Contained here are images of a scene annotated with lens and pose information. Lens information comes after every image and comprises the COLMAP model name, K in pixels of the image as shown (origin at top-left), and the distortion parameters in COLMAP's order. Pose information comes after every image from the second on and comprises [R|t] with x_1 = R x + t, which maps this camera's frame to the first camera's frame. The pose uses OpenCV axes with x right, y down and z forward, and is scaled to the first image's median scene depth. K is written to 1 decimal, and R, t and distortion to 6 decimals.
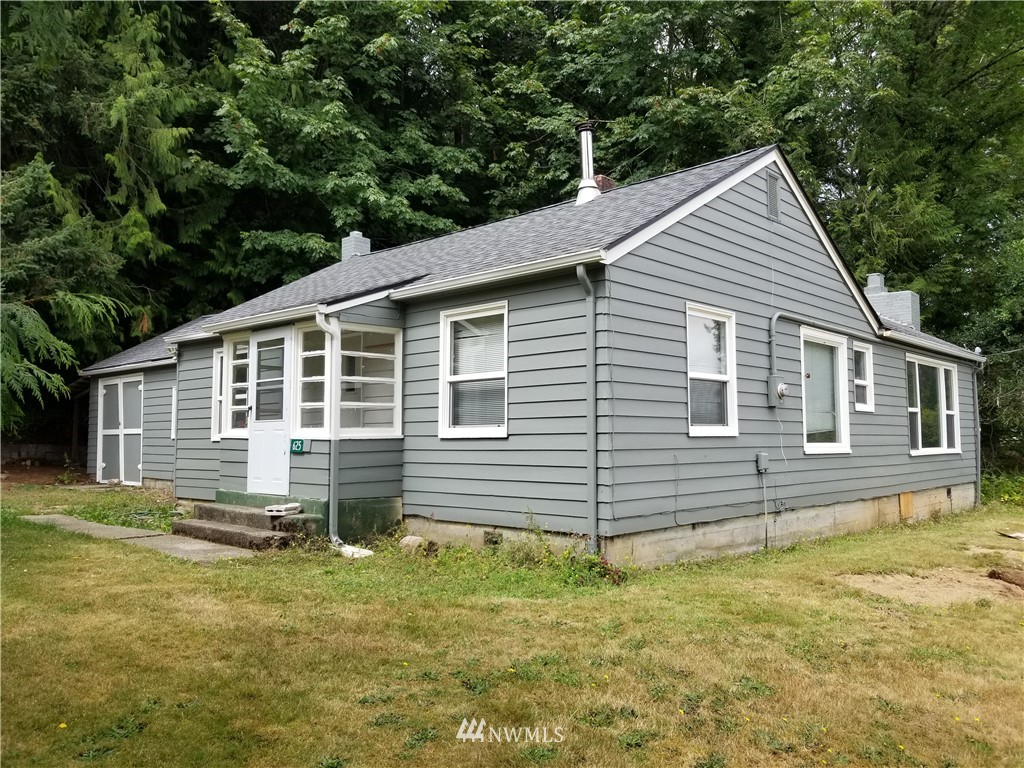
lens RADIAL K [[768.5, 0, 512.0], [0, 768.5, 384.0], [0, 0, 1]] dist [0.080565, -0.134662]
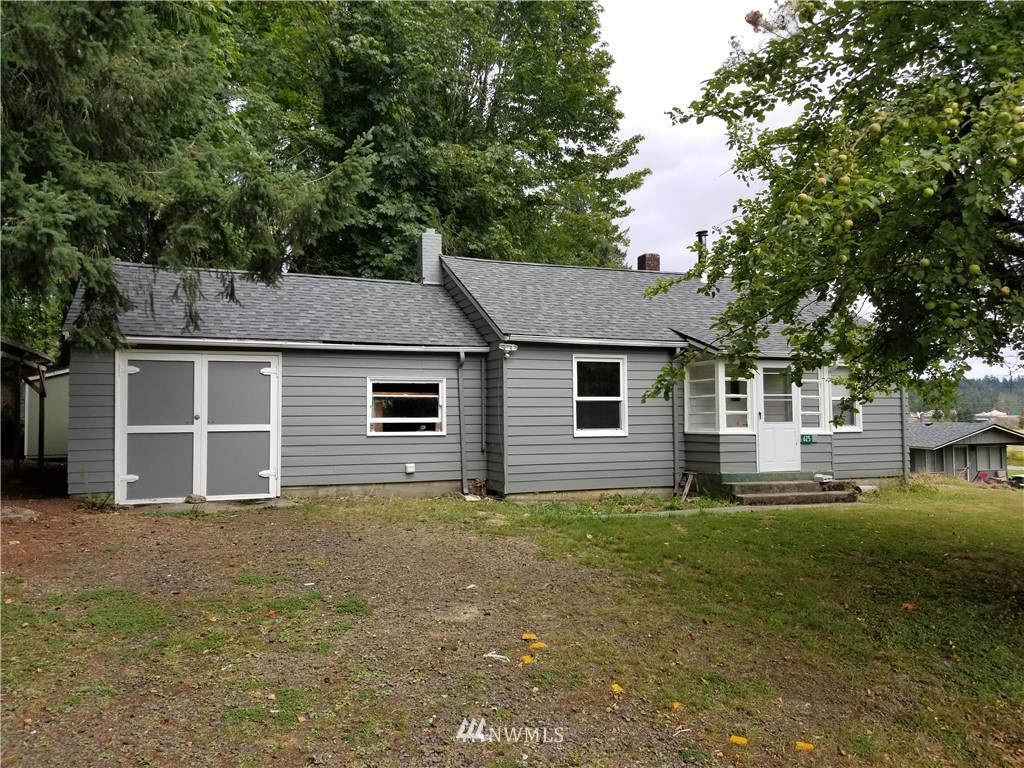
lens RADIAL K [[768.5, 0, 512.0], [0, 768.5, 384.0], [0, 0, 1]] dist [0.080565, -0.134662]
pose [[0.445992, 0.080026, 0.891452, -1.850218], [-0.051187, 0.996645, -0.063860, 0.094448], [-0.893572, -0.017150, 0.448592, 0.781255]]
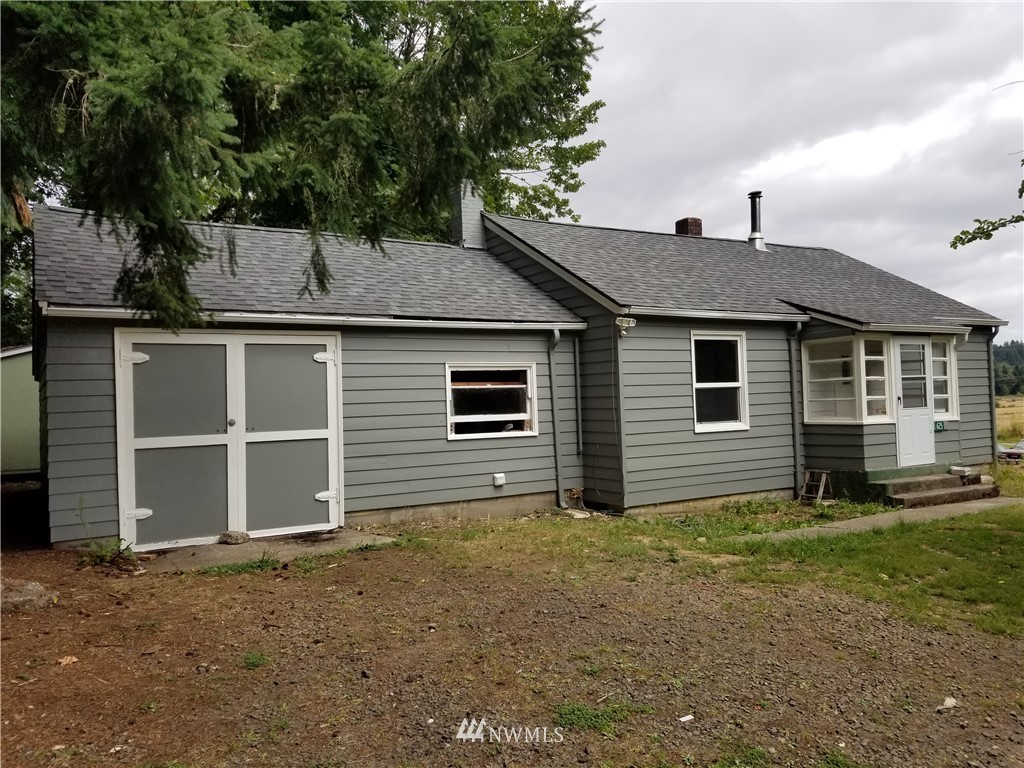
lens RADIAL K [[768.5, 0, 512.0], [0, 768.5, 384.0], [0, 0, 1]] dist [0.080565, -0.134662]
pose [[0.297369, 0.056833, 0.953070, -1.710143], [-0.021934, 0.998370, -0.052690, 0.089123], [-0.954511, -0.005236, 0.298131, 1.234634]]
